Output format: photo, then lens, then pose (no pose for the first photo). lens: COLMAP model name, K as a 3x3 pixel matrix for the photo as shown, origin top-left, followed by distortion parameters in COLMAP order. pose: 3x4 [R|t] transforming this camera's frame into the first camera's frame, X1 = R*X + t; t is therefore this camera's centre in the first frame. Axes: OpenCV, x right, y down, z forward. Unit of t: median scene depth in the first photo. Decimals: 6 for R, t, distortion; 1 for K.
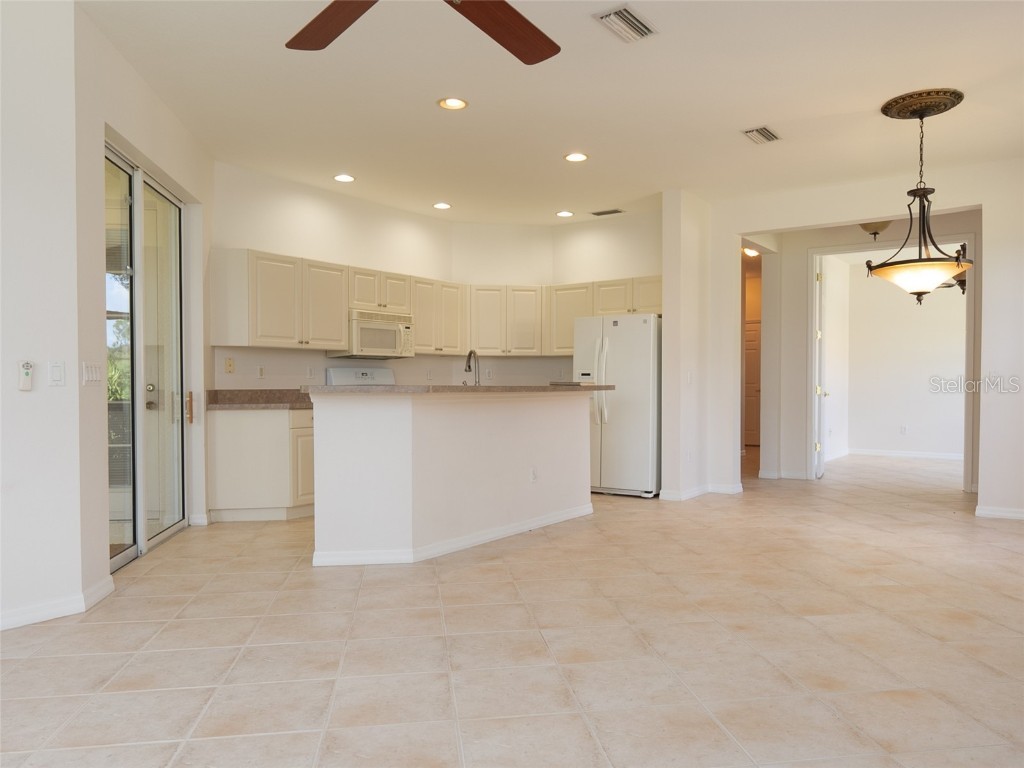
lens RADIAL K [[715.6, 0, 512.0], [0, 715.6, 384.0], [0, 0, 1]] dist [-0.004813, -0.002383]
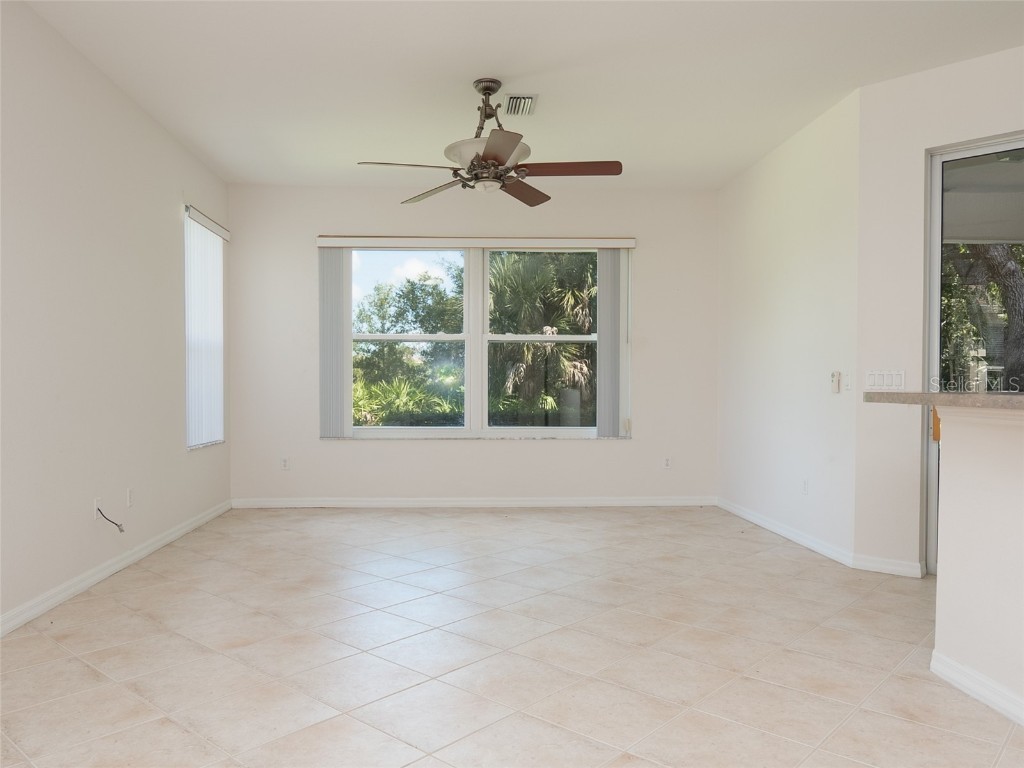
lens RADIAL K [[715.6, 0, 512.0], [0, 715.6, 384.0], [0, 0, 1]] dist [-0.004813, -0.002383]
pose [[-0.729831, -0.003740, -0.683617, 0.696751], [-0.002326, 0.999993, -0.002988, -0.003498], [0.683623, -0.000590, -0.729835, 1.478747]]
